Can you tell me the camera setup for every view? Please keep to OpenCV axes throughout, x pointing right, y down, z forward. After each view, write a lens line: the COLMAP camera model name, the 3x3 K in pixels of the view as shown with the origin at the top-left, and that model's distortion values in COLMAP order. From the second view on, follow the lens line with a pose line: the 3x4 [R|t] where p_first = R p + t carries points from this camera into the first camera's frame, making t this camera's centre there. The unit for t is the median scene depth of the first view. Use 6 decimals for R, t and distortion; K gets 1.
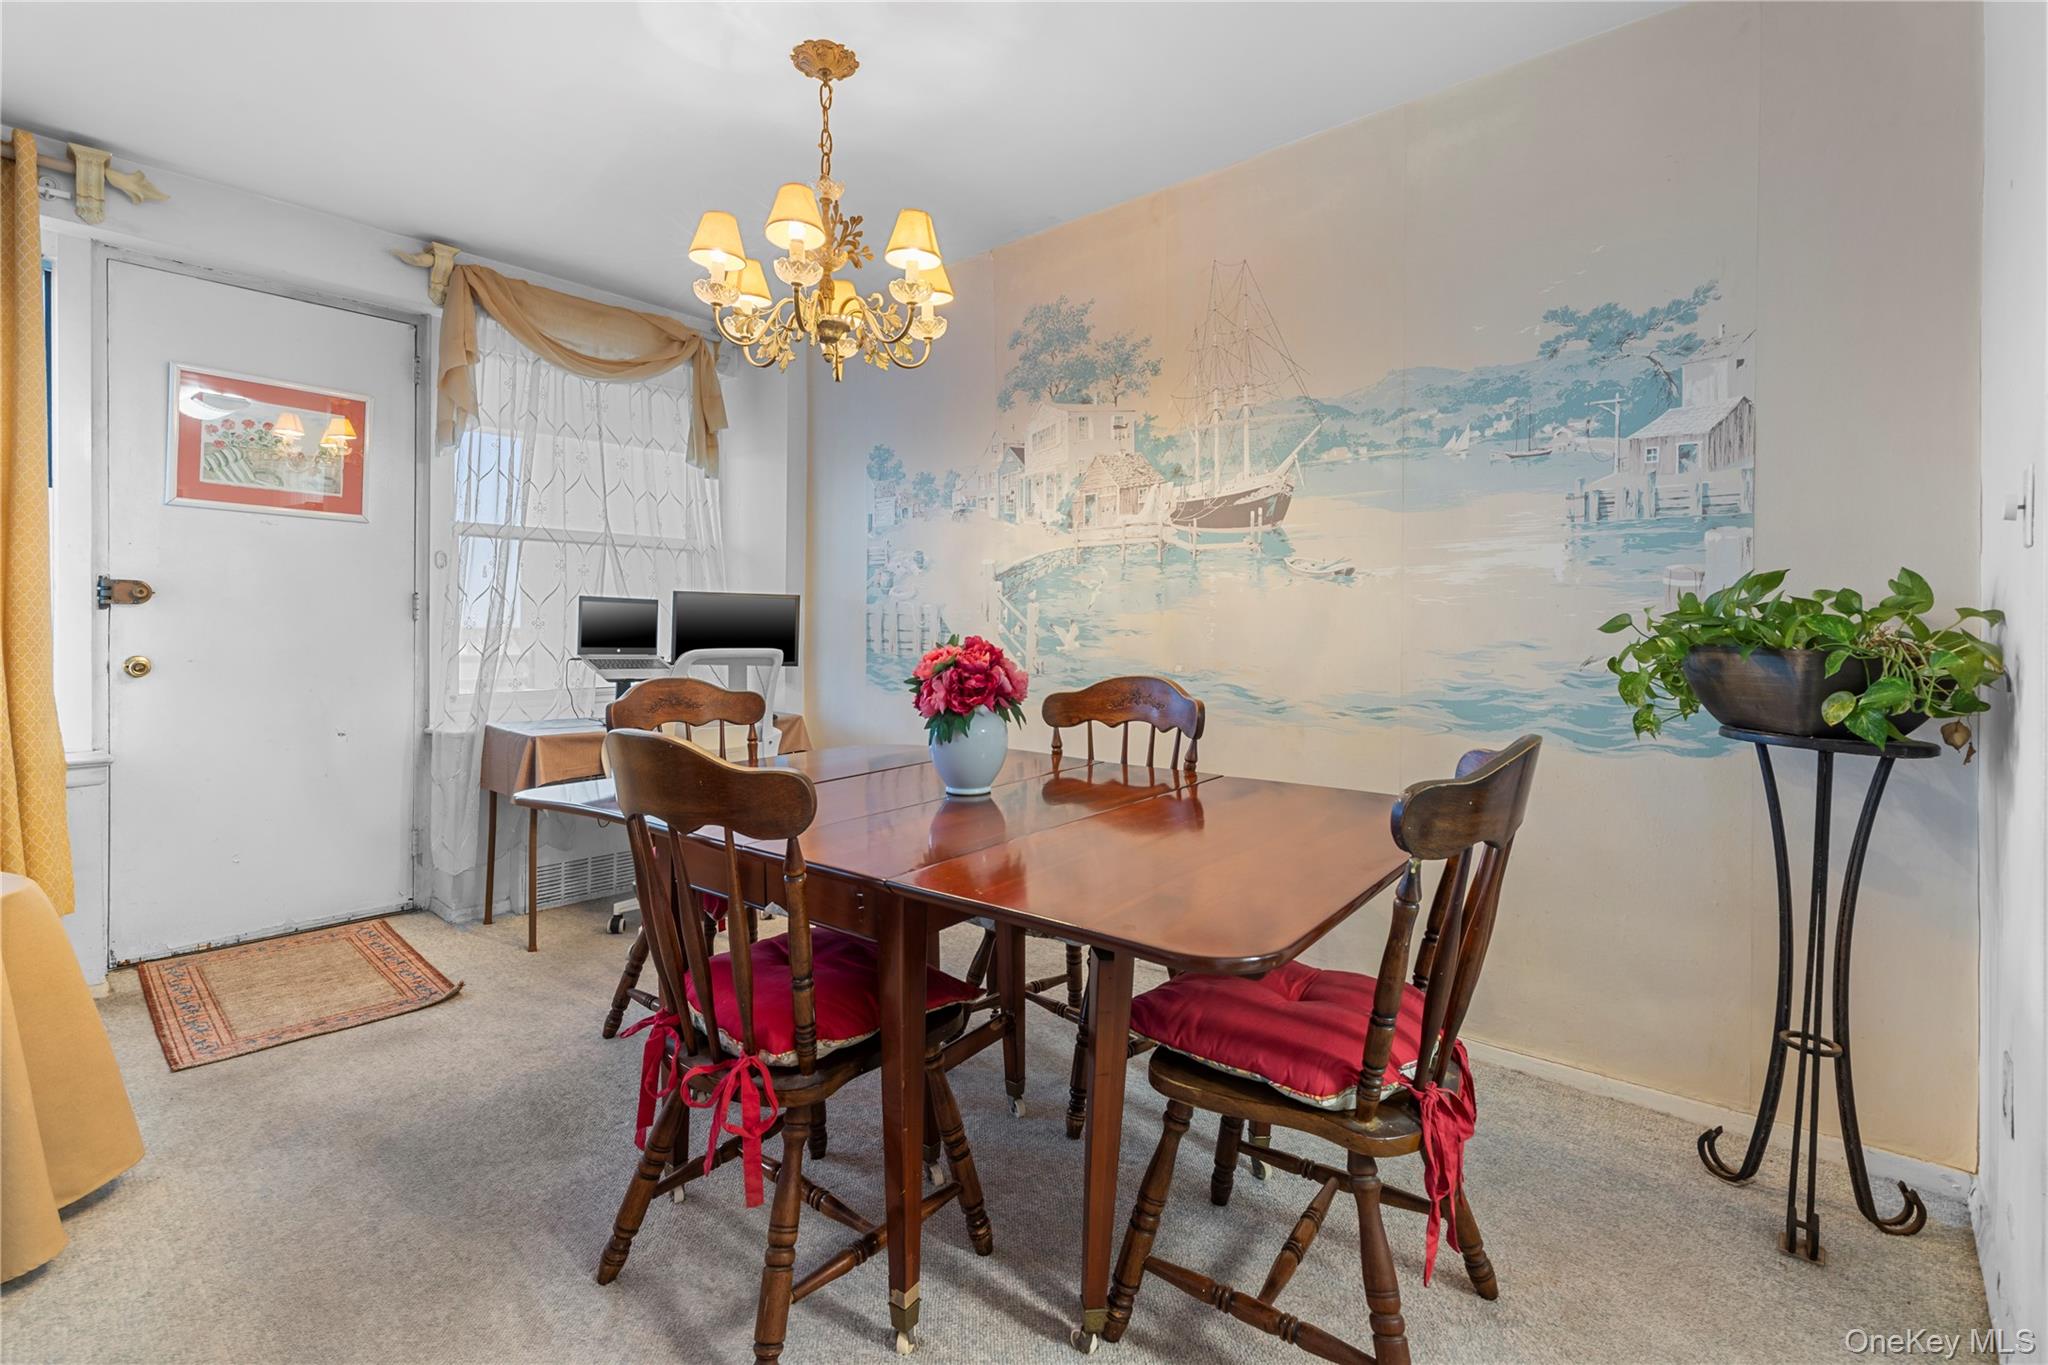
lens RADIAL K [[928.4, 0, 1002.5], [0, 928.4, 629.6], [0, 0, 1]] dist [0.009403, -0.001482]
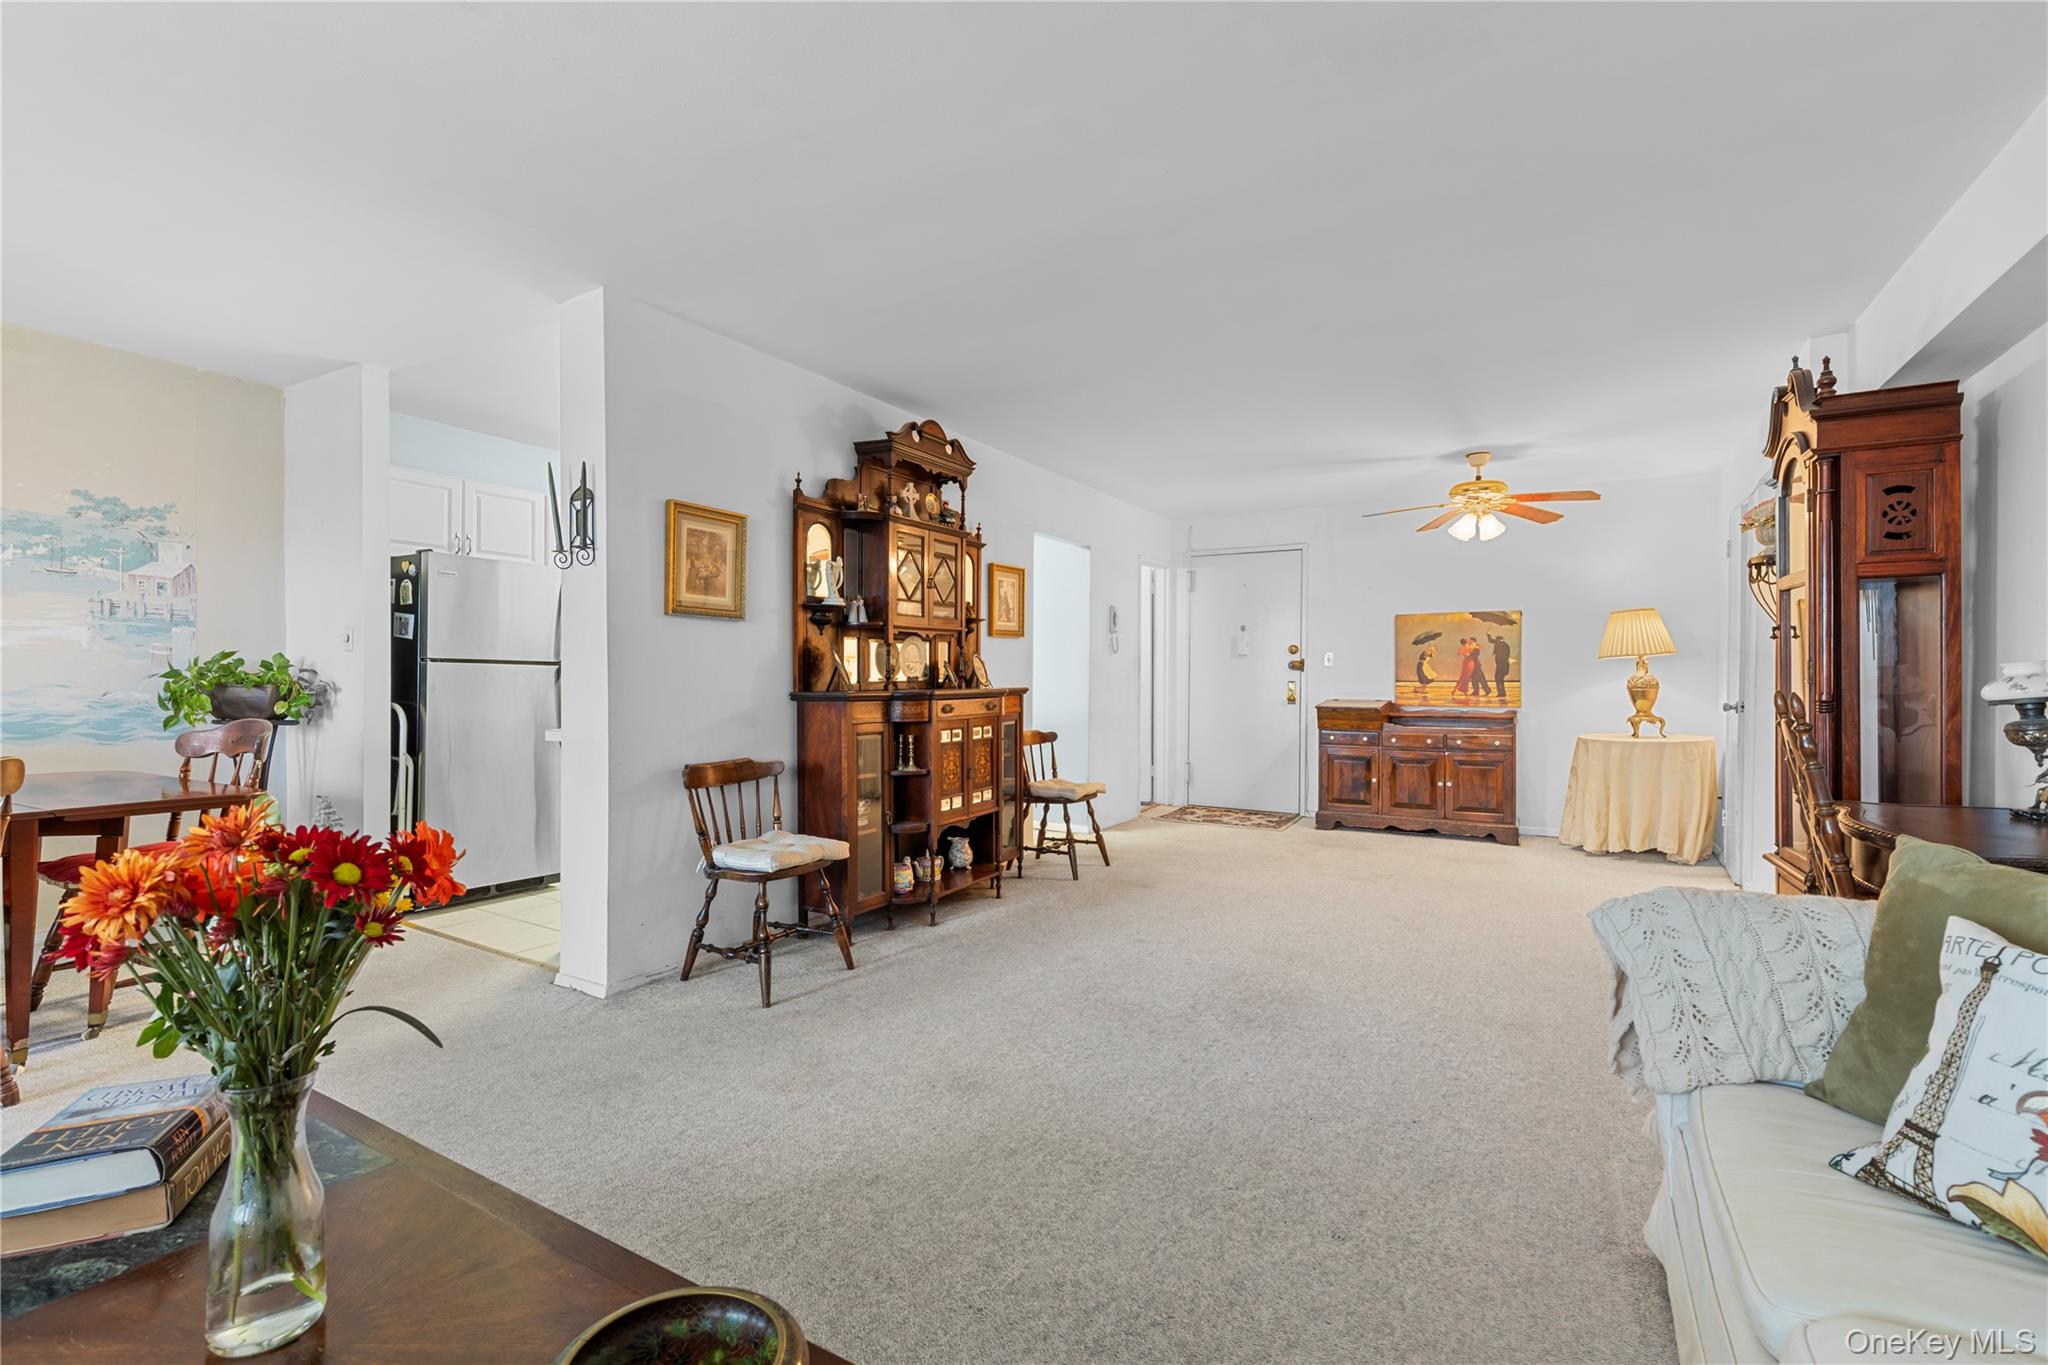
lens RADIAL K [[928.4, 0, 1014.0], [0, 928.4, 682.9], [0, 0, 1]] dist [0.009403, -0.001482]
pose [[-0.196068, -0.014200, 0.980488, -1.429001], [-0.007487, 0.999888, 0.012984, -0.022793], [-0.980562, -0.004795, -0.196152, -0.348418]]
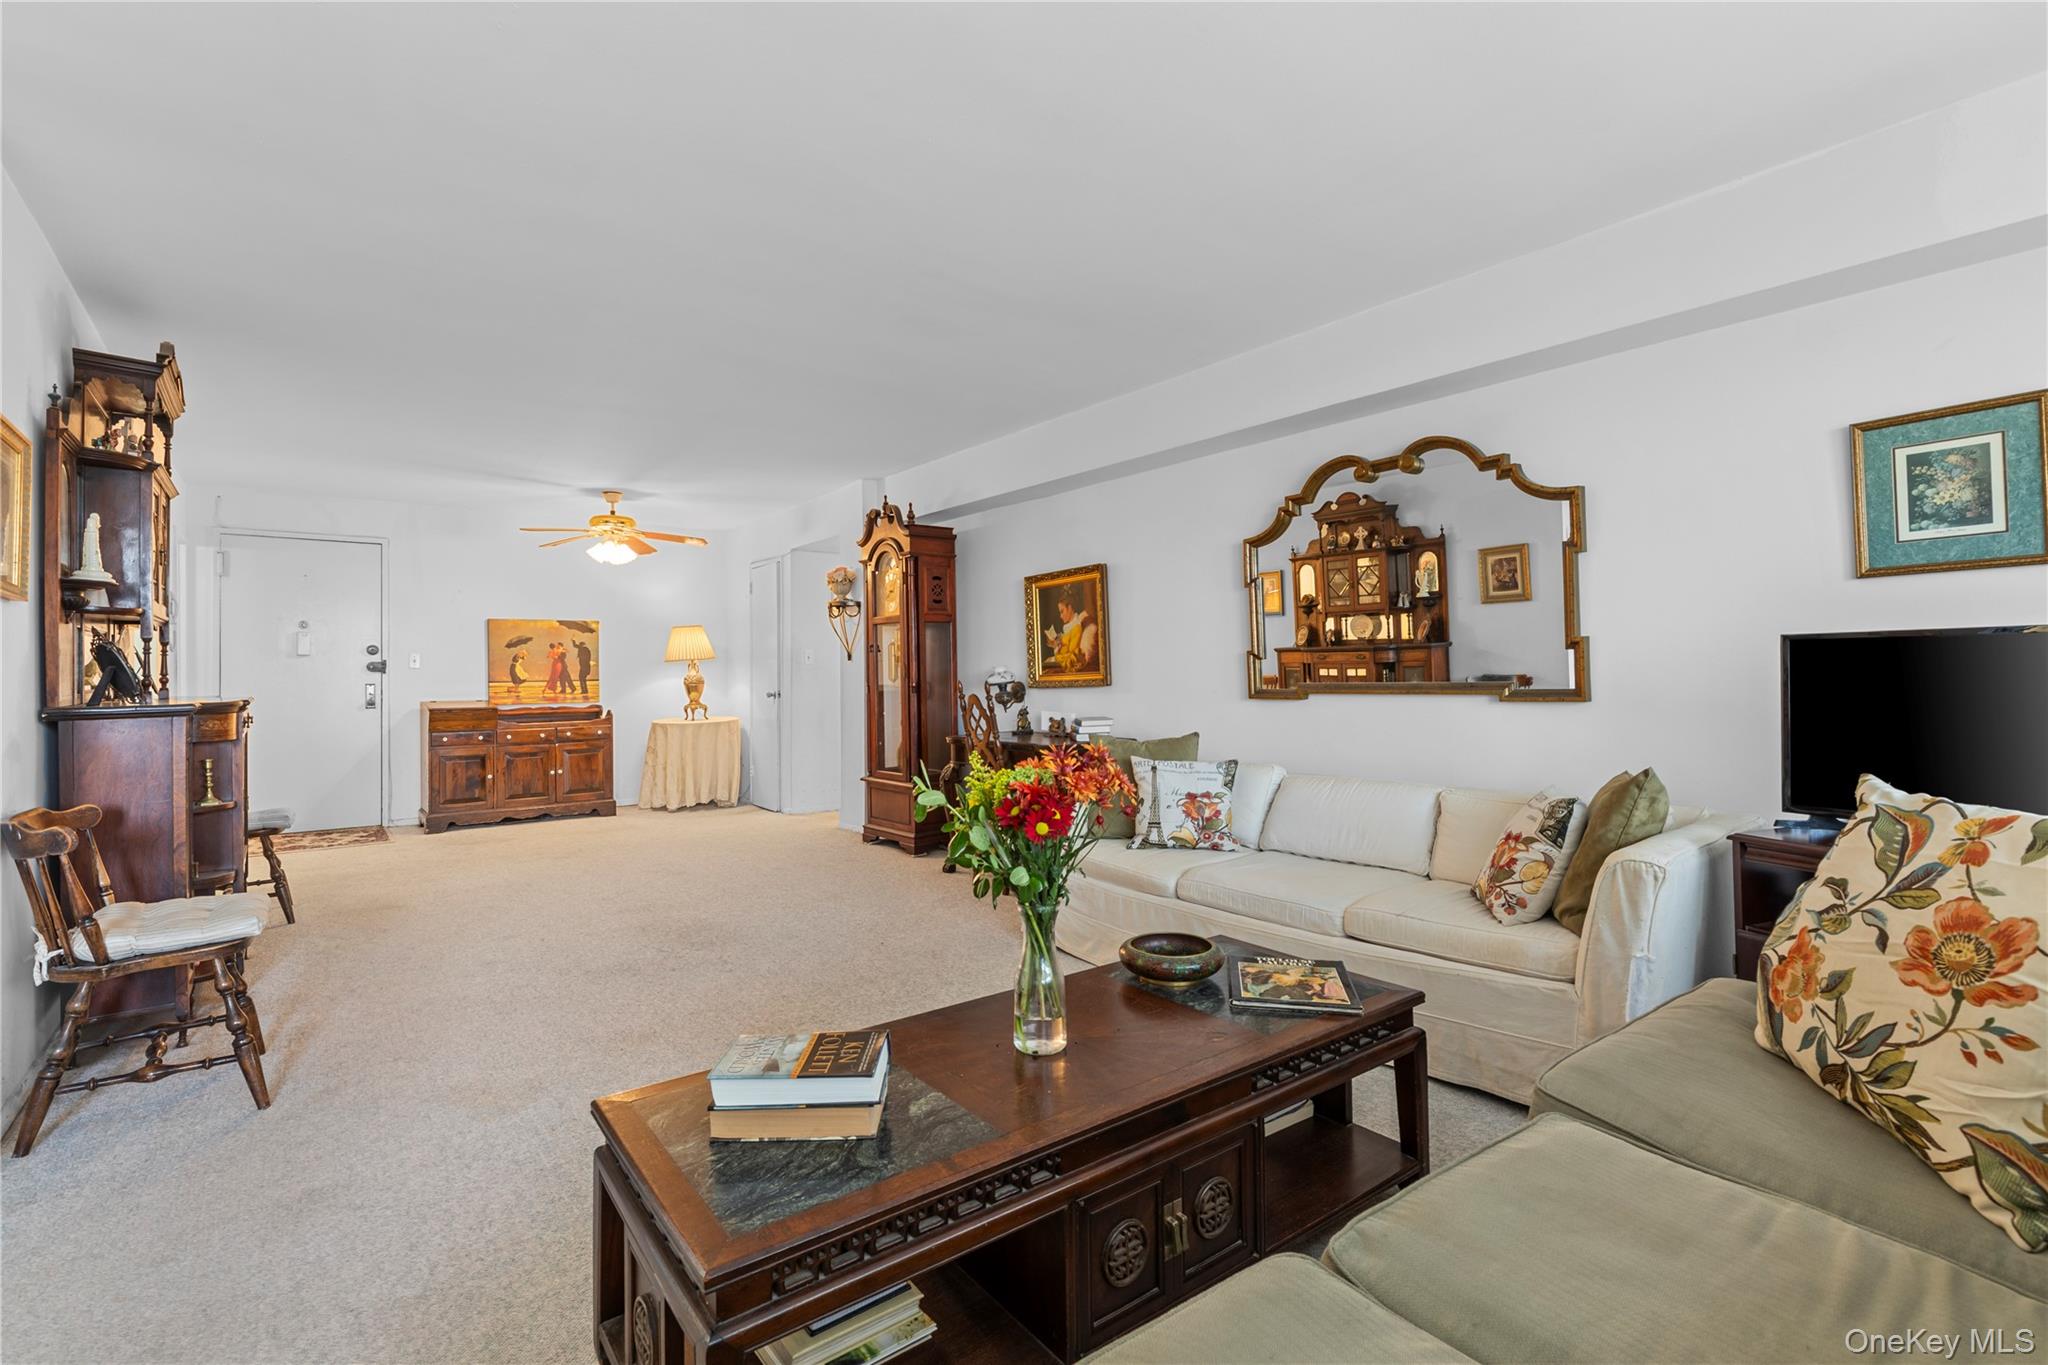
lens RADIAL K [[928.4, 0, 1021.0], [0, 928.4, 664.8], [0, 0, 1]] dist [0.009403, -0.001482]
pose [[-0.984757, 0.003153, 0.173907, -1.041146], [0.001288, 0.999940, -0.010836, -0.020251], [-0.173931, -0.010446, -0.984702, 0.710096]]
